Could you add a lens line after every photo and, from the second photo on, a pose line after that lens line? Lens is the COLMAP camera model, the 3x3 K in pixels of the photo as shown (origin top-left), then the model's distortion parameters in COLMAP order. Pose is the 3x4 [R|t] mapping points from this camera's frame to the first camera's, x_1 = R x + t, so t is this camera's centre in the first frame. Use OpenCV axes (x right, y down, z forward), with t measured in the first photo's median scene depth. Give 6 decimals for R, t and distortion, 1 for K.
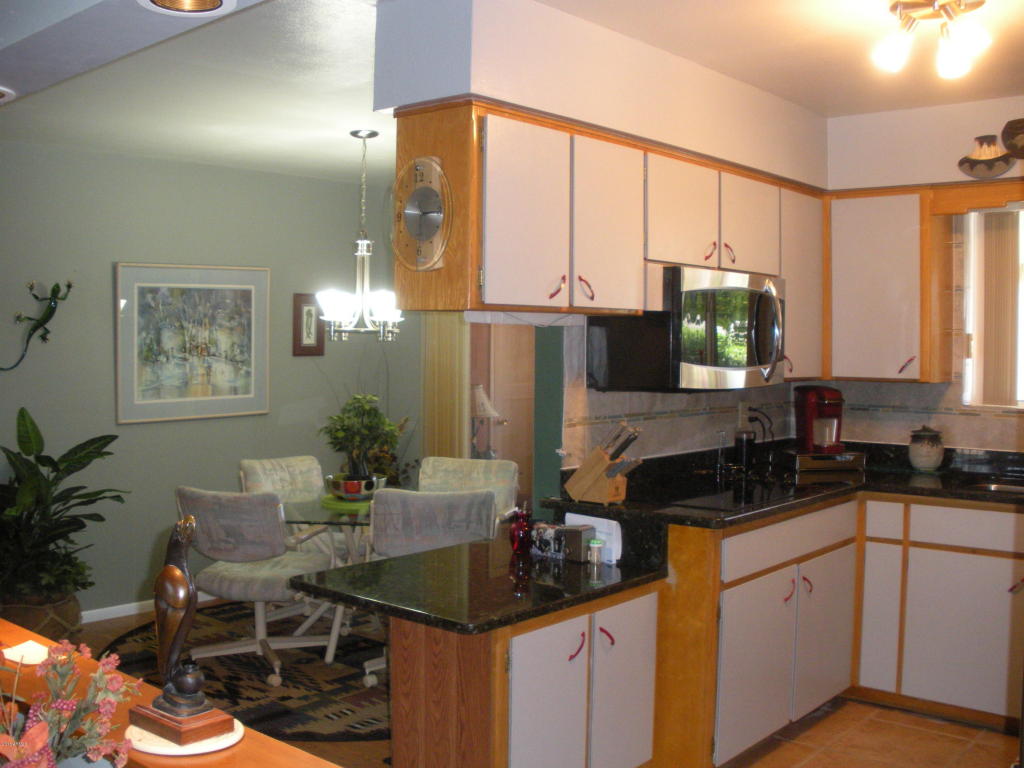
lens RADIAL K [[1086.8, 0, 508.3], [0, 1086.8, 390.3], [0, 0, 1]] dist [-0.327498, 0.410595]
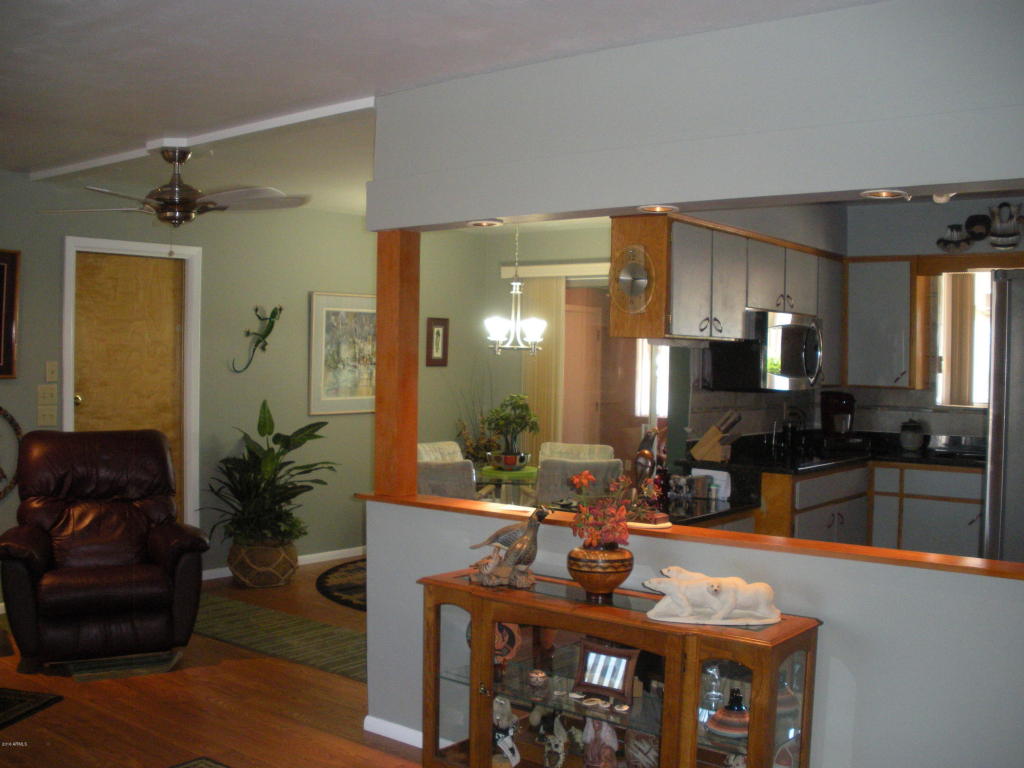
lens RADIAL K [[1086.8, 0, 508.3], [0, 1086.8, 390.3], [0, 0, 1]] dist [-0.327498, 0.410595]
pose [[0.998777, 0.012790, 0.047750, -0.227133], [-0.012043, 0.999801, -0.015896, 0.023166], [-0.047944, 0.015301, 0.998733, -0.422202]]
